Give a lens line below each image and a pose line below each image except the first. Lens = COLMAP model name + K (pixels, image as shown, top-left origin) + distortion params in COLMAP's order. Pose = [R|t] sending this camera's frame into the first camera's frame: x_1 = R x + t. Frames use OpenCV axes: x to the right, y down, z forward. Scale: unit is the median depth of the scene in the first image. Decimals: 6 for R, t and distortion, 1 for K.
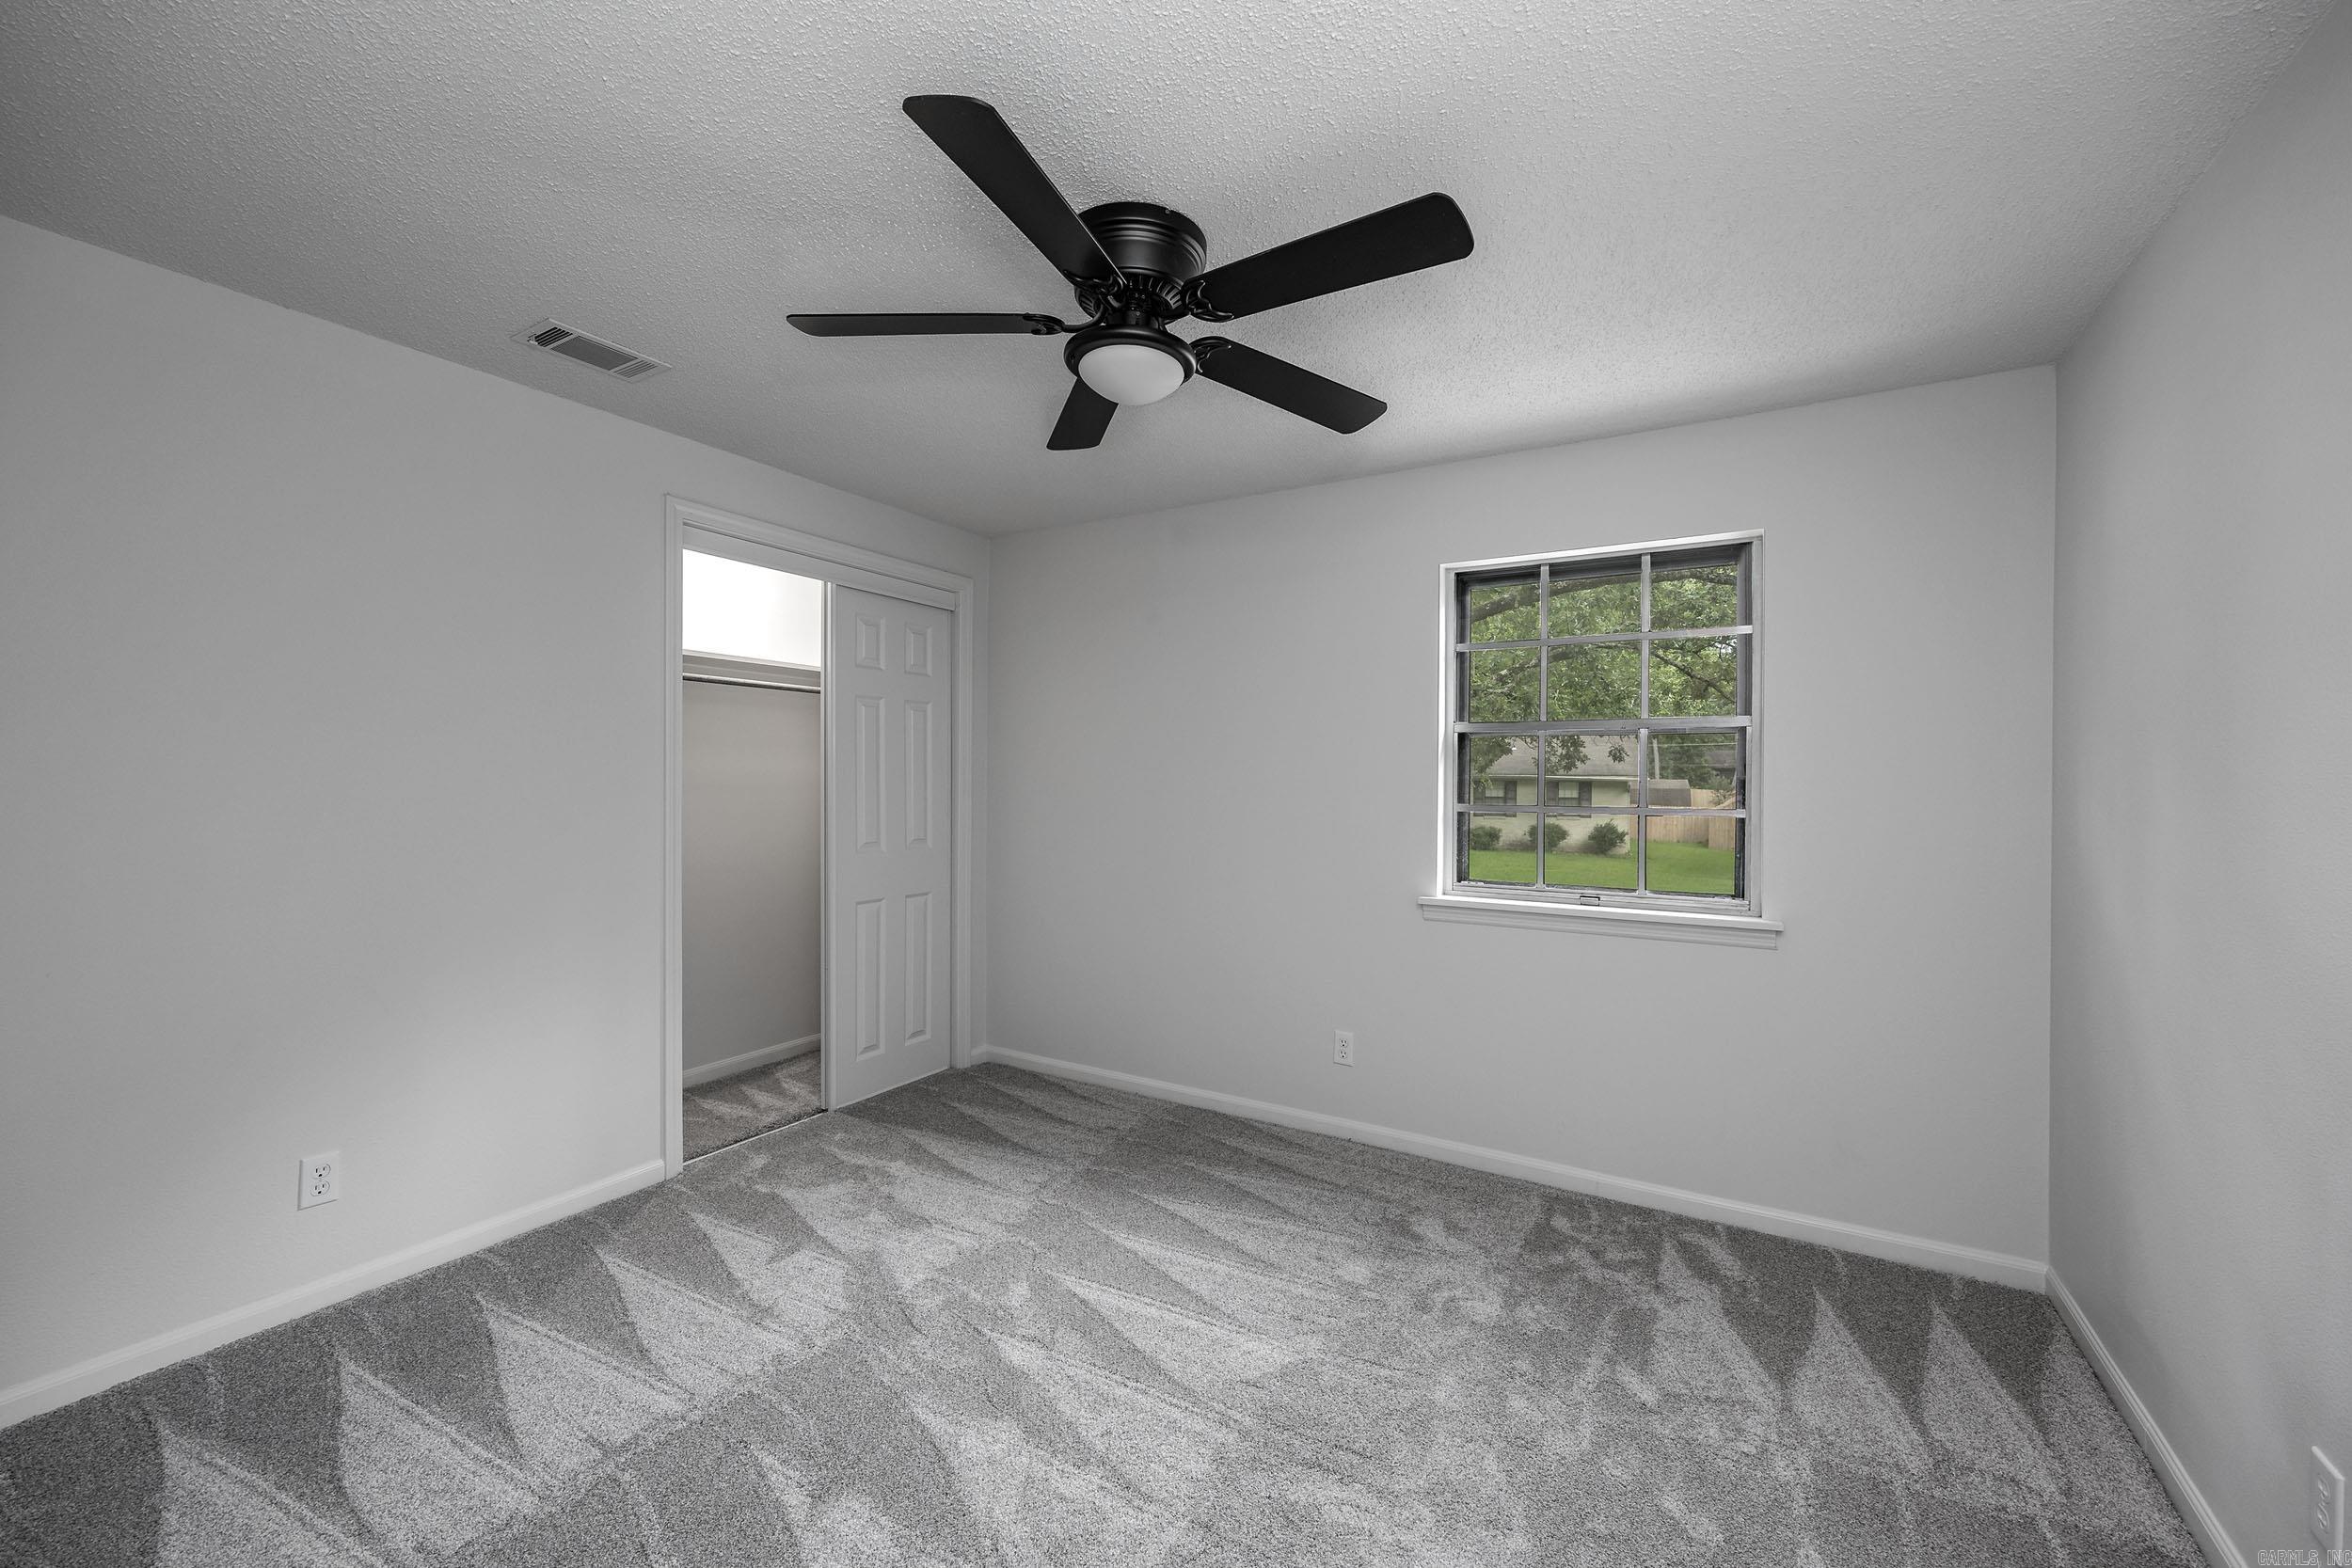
lens RADIAL K [[950.3, 0, 1176.0], [0, 950.3, 784.0], [0, 0, 1]] dist [0.000770, 0.000140]
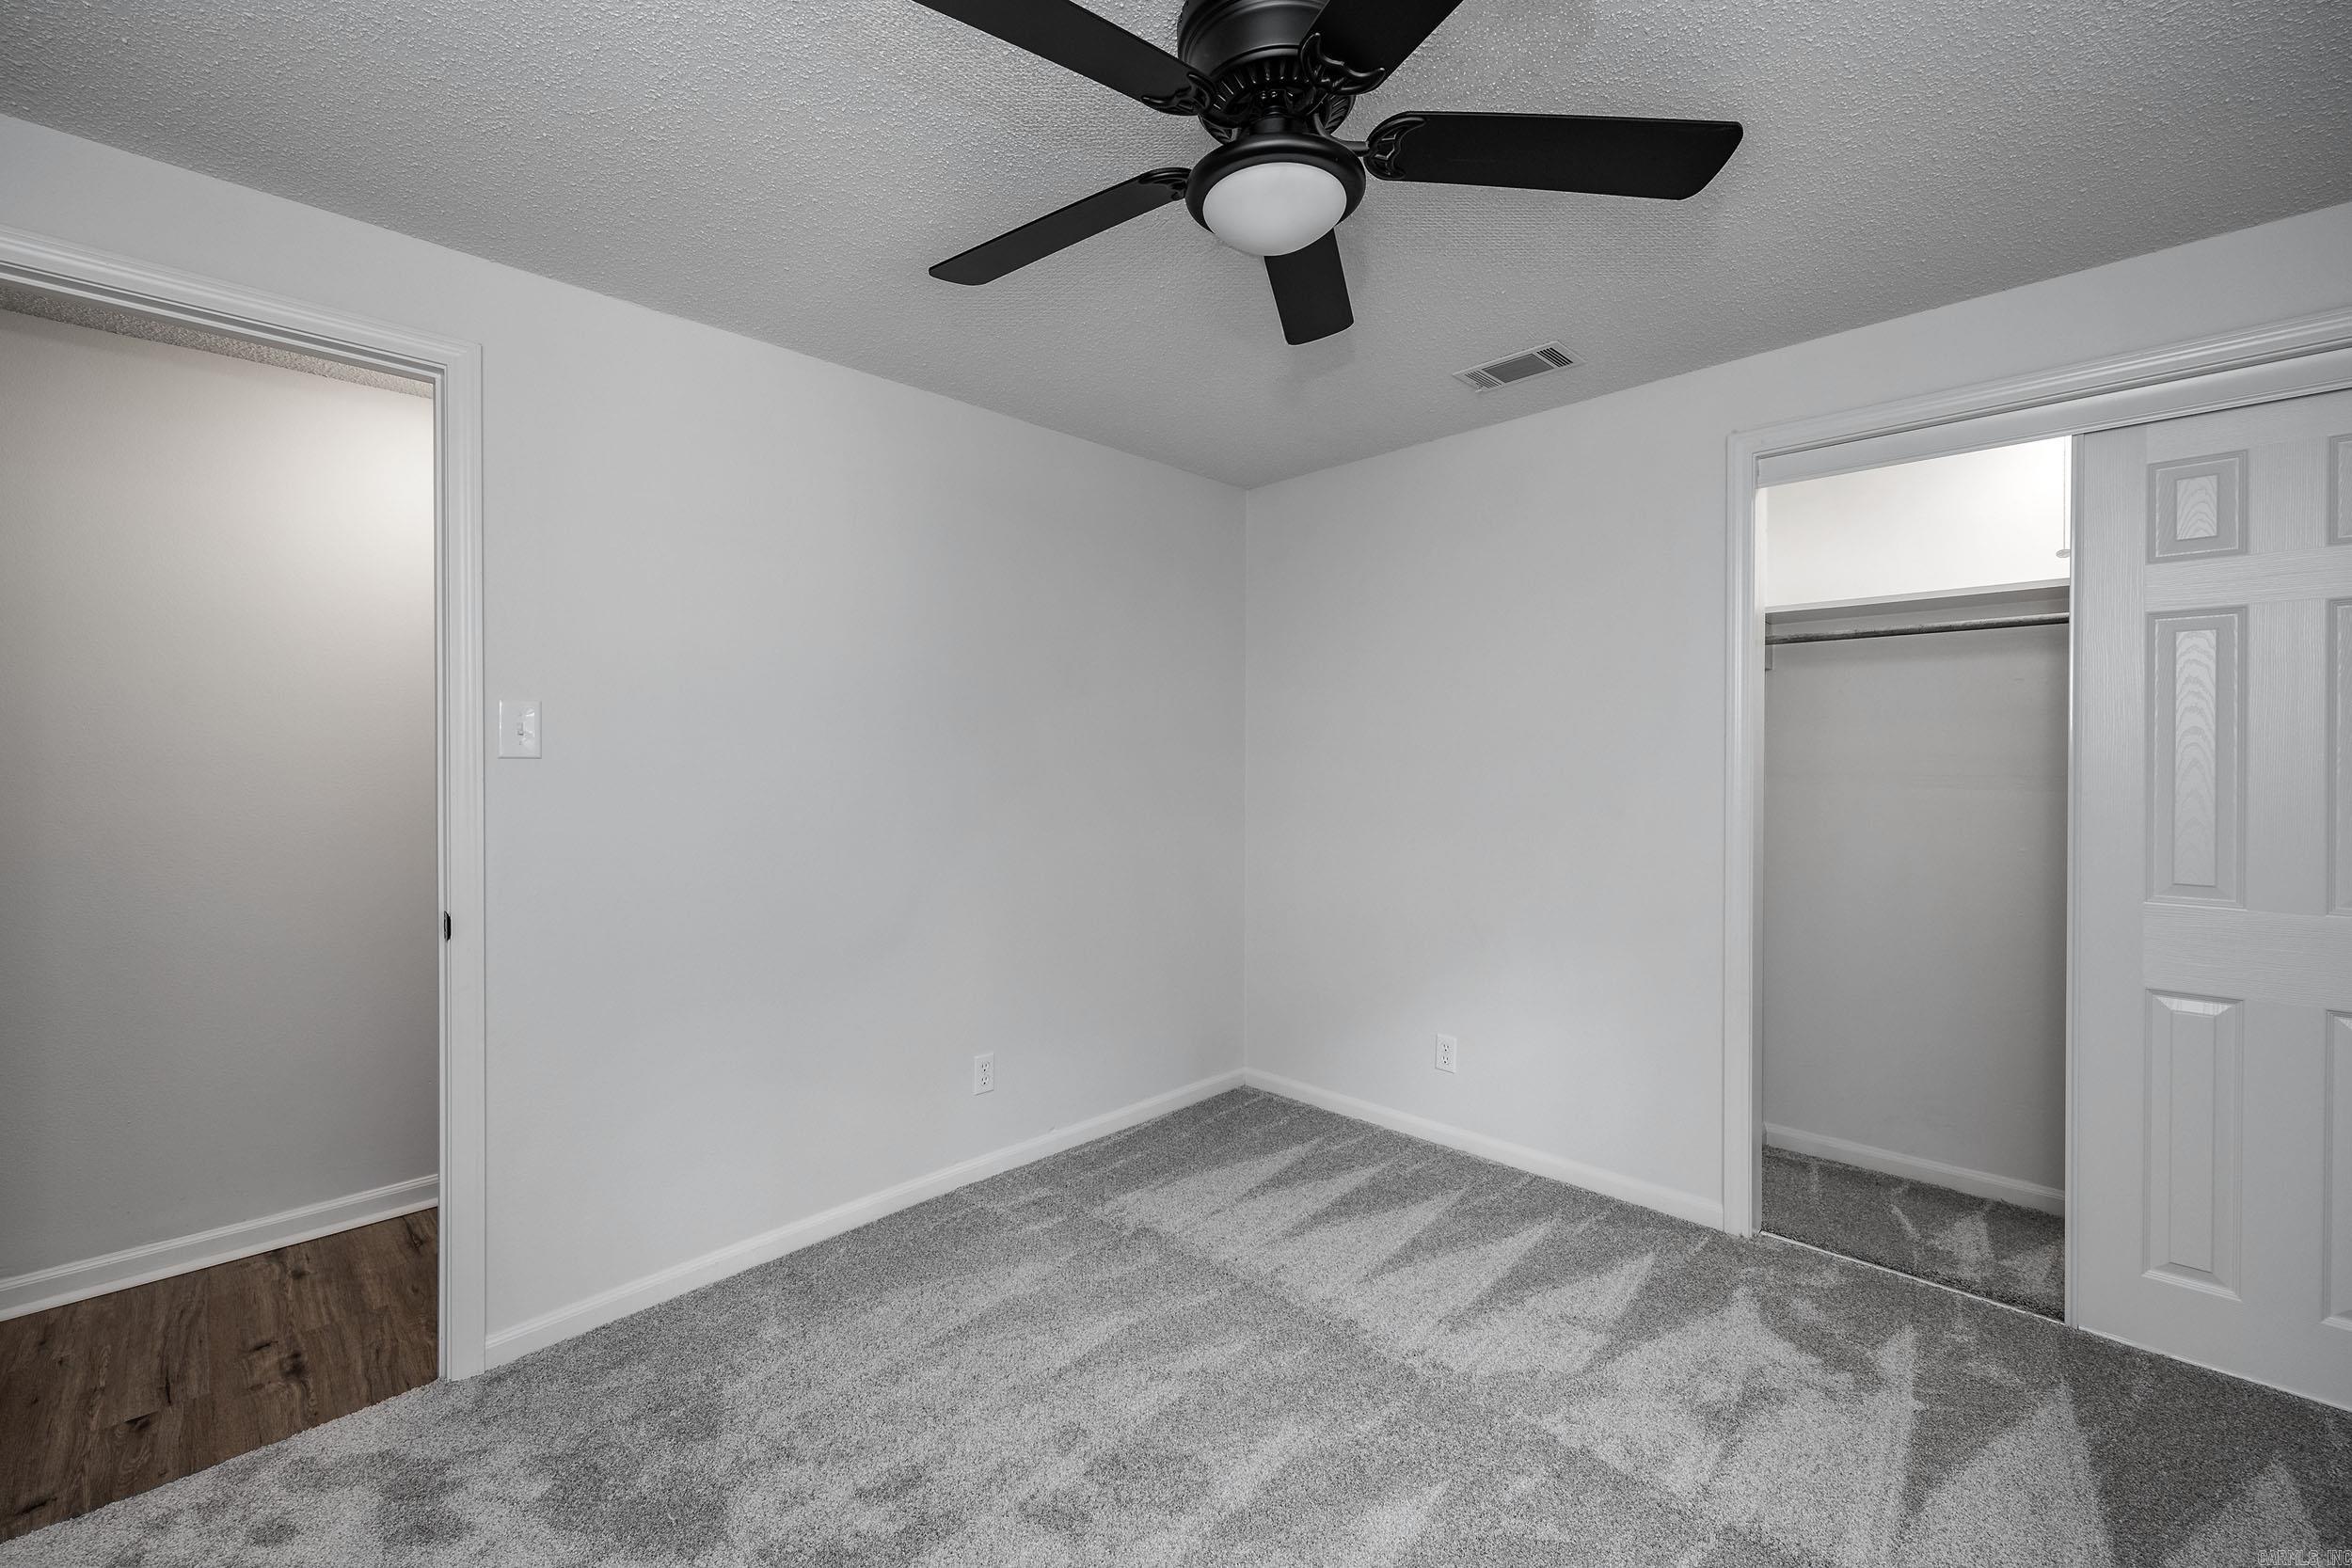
lens RADIAL K [[950.3, 0, 1176.0], [0, 950.3, 784.0], [0, 0, 1]] dist [0.000770, 0.000140]
pose [[-0.256022, -0.005144, -0.966657, 0.427768], [-0.015980, 0.999872, -0.001088, 0.020706], [0.966539, 0.015168, -0.256072, 0.742024]]
